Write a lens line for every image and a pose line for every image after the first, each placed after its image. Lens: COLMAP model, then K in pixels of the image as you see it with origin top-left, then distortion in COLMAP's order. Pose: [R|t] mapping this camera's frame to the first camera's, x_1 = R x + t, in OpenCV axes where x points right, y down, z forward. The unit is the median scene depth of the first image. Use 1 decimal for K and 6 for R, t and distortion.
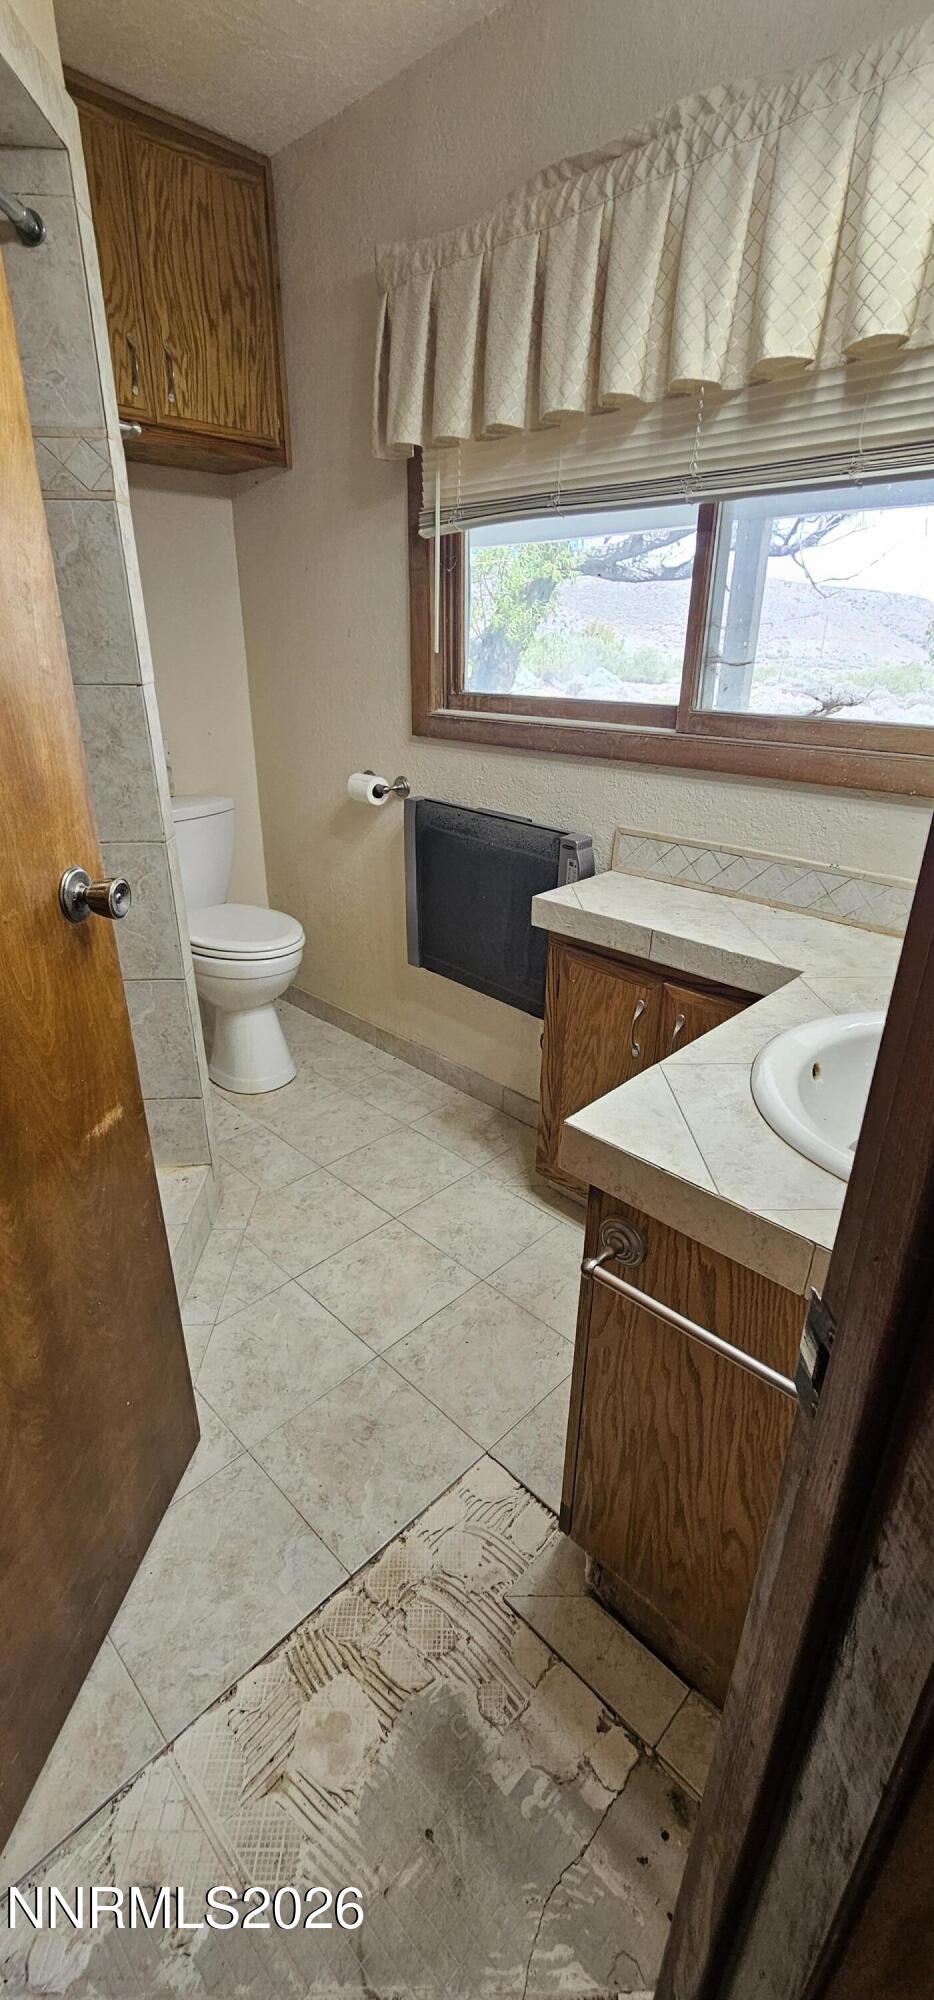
lens RADIAL K [[826.1, 0, 463.2], [0, 826.1, 997.3], [0, 0, 1]] dist [-0.005620, 0.000615]
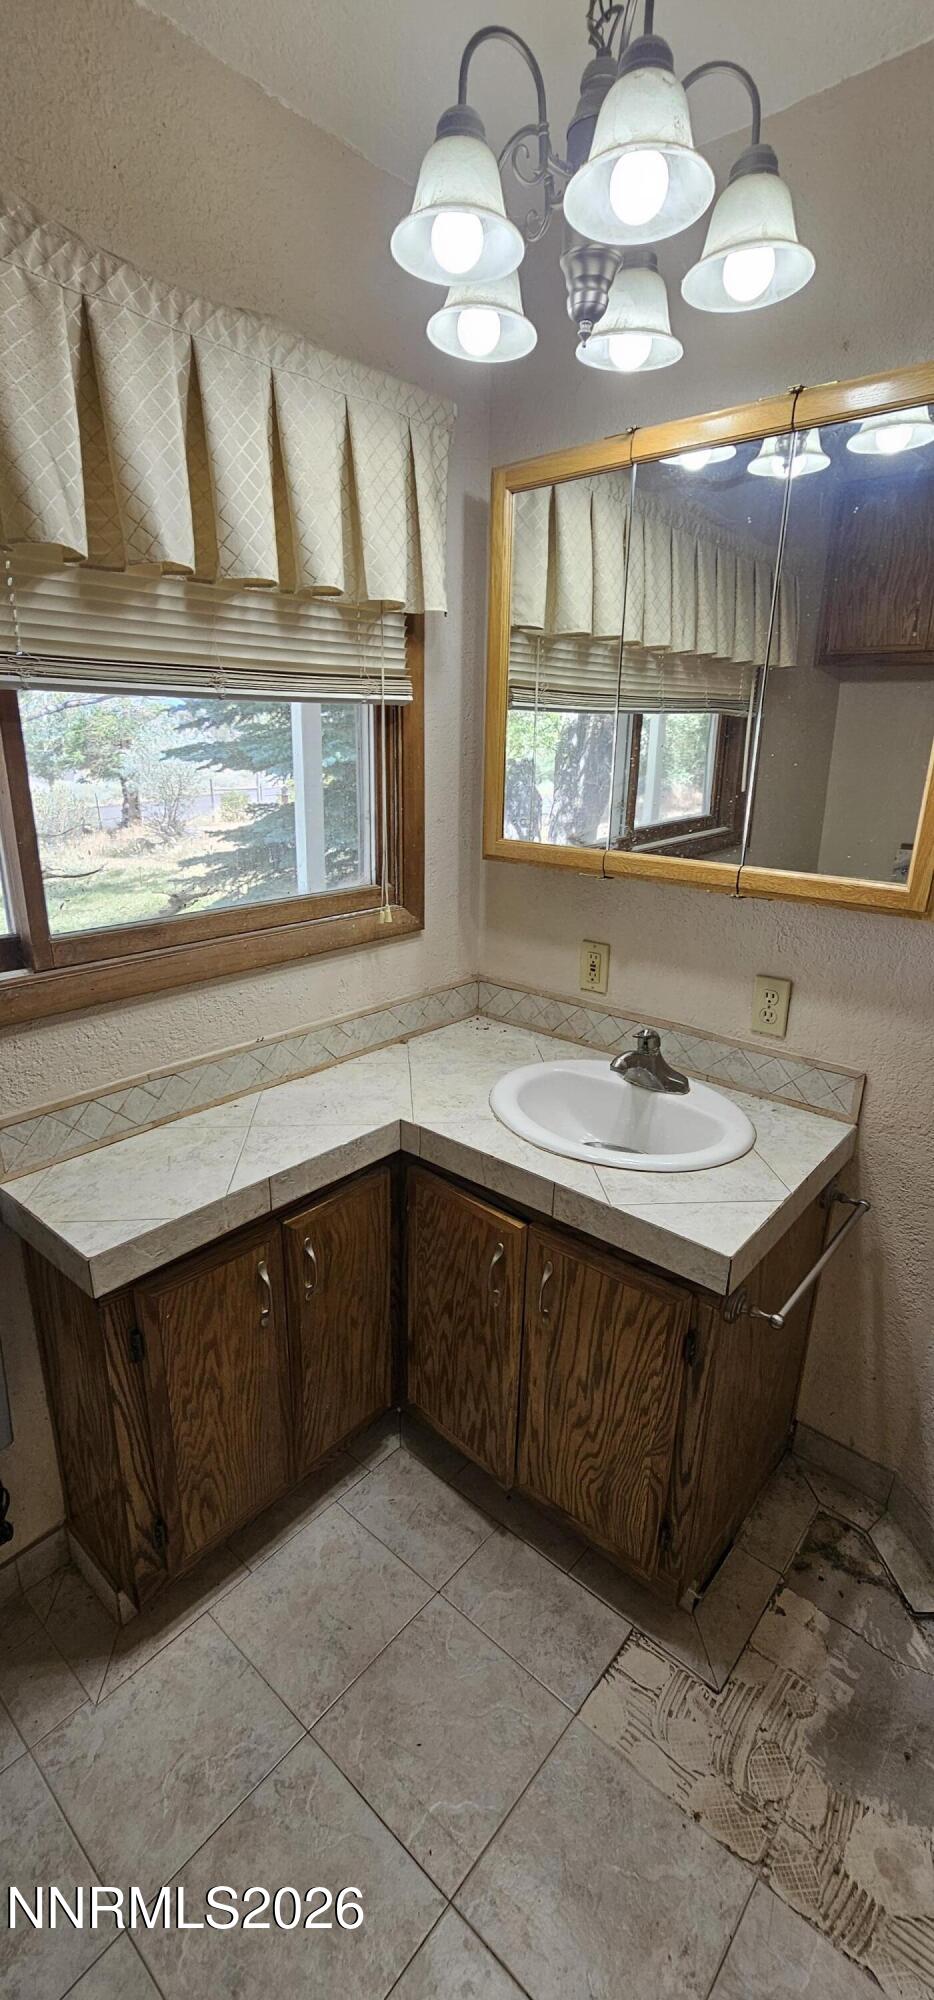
lens RADIAL K [[826.1, 0, 460.0], [0, 826.1, 1000.6], [0, 0, 1]] dist [-0.005620, 0.000615]
pose [[-0.063853, -0.309625, 0.948712, -0.423887], [0.389499, 0.867524, 0.309343, -0.338596], [-0.918811, 0.389275, 0.065204, 0.548320]]
